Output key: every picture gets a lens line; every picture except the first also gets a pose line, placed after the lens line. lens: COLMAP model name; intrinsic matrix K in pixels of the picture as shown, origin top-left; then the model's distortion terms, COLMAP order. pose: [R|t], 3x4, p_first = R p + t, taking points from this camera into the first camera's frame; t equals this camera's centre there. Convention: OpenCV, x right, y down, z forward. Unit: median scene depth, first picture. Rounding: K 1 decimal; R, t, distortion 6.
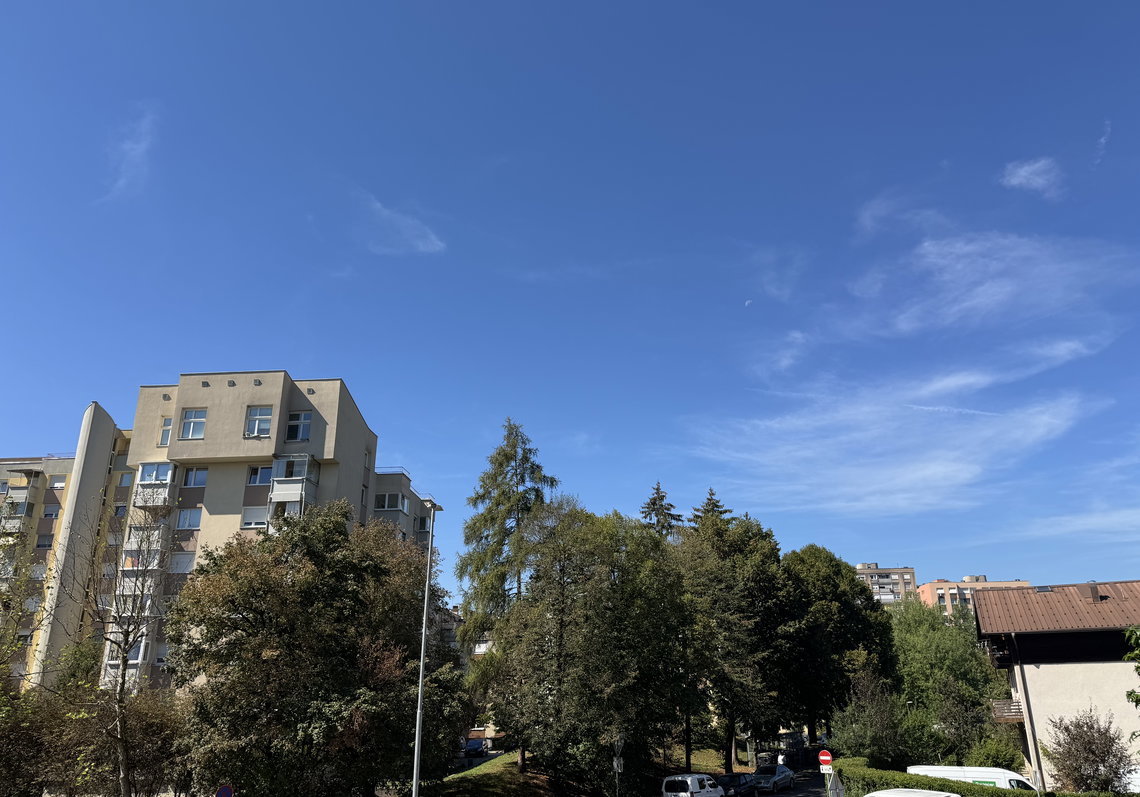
lens RADIAL K [[920.0, 0, 543.8], [0, 920.0, 378.4], [0, 0, 1]] dist [-0.051334, -0.001965]
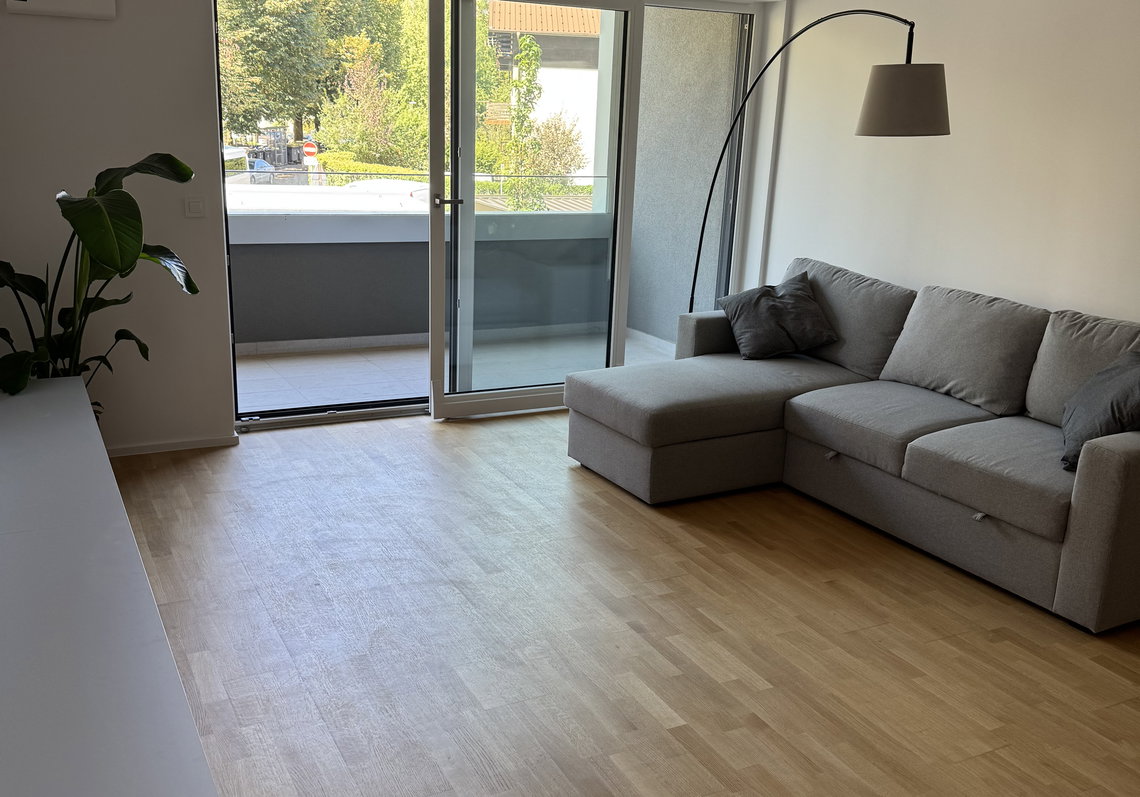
lens RADIAL K [[920.0, 0, 543.8], [0, 920.0, 378.4], [0, 0, 1]] dist [-0.051334, -0.001965]
pose [[0.866301, -0.101293, 0.489144, 0.038945], [-0.217493, 0.805047, 0.551902, 0.040380], [-0.449688, -0.584499, 0.675383, 0.134263]]
